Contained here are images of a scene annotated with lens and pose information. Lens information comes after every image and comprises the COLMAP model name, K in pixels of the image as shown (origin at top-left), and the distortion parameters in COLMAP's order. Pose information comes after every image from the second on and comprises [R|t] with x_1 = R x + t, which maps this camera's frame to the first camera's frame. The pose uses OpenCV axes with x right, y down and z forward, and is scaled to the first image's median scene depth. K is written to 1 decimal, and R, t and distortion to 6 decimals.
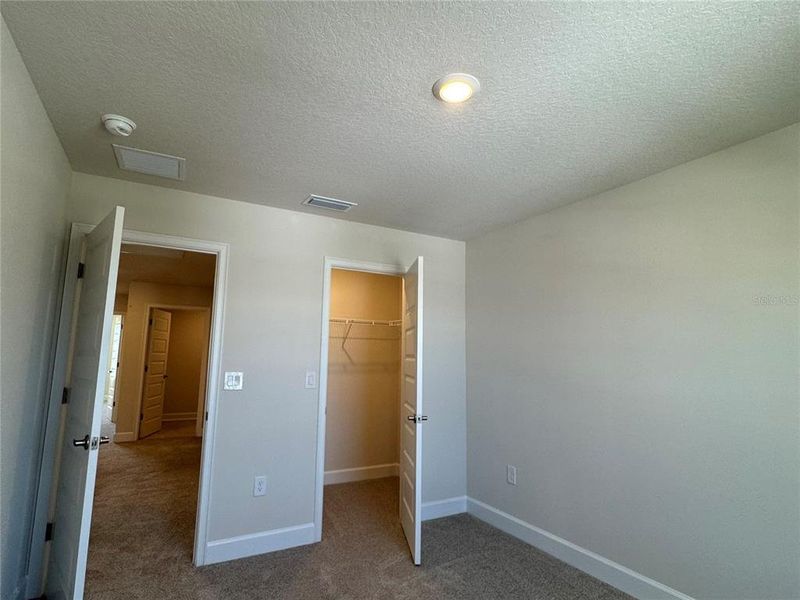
lens RADIAL K [[427.6, 0, 394.2], [0, 427.6, 297.1], [0, 0, 1]] dist [0.021622, -0.000493]
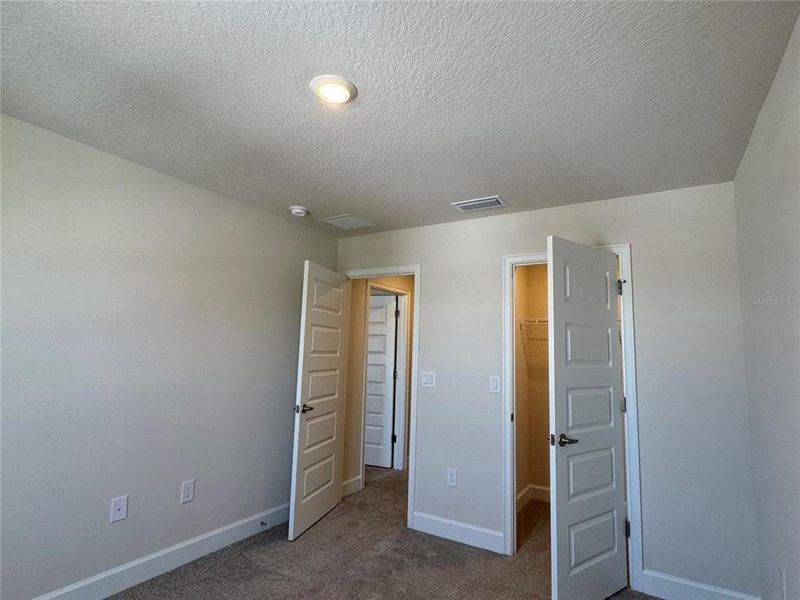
lens RADIAL K [[427.6, 0, 394.2], [0, 427.6, 297.1], [0, 0, 1]] dist [0.021622, -0.000493]
pose [[0.495781, -0.116127, -0.860648, 0.605082], [0.094855, 0.992331, -0.079253, 0.056388], [0.863252, -0.042345, 0.502994, 0.341771]]
